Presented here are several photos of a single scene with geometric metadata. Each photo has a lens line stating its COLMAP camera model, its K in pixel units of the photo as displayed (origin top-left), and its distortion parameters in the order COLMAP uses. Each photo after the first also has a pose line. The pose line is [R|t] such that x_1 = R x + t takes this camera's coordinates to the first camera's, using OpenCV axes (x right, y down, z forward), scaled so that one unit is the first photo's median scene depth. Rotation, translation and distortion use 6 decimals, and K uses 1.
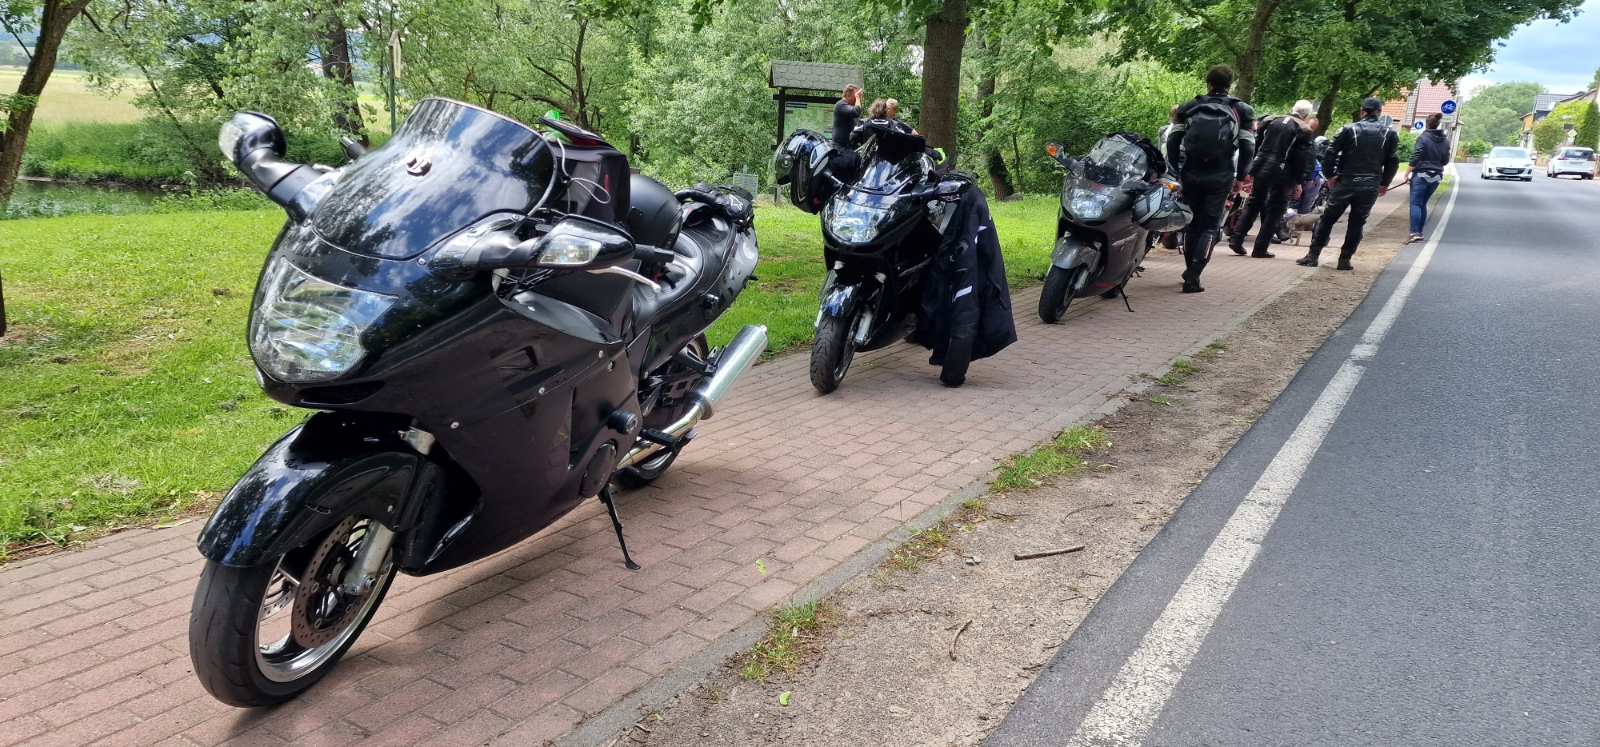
lens RADIAL K [[1069.6, 0, 821.2], [0, 1069.6, 364.4], [0, 0, 1]] dist [0.078384, -0.050576]
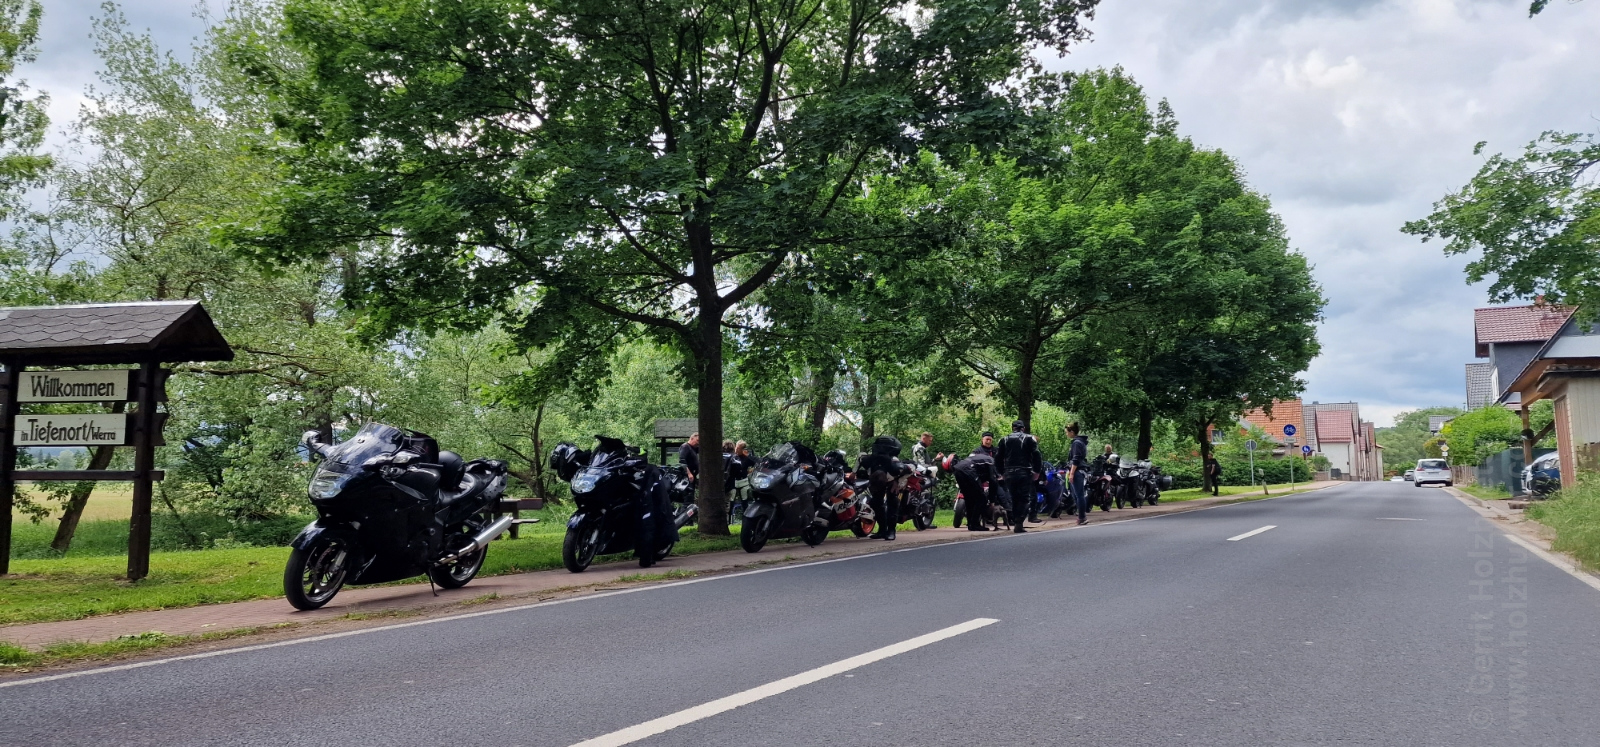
lens RADIAL K [[1069.6, 0, 821.2], [0, 1069.6, 364.4], [0, 0, 1]] dist [0.078384, -0.050576]
pose [[0.997588, -0.061605, 0.031988, 0.408562], [0.068640, 0.944114, -0.322394, 0.329182], [-0.010339, 0.323812, 0.946065, -0.968261]]
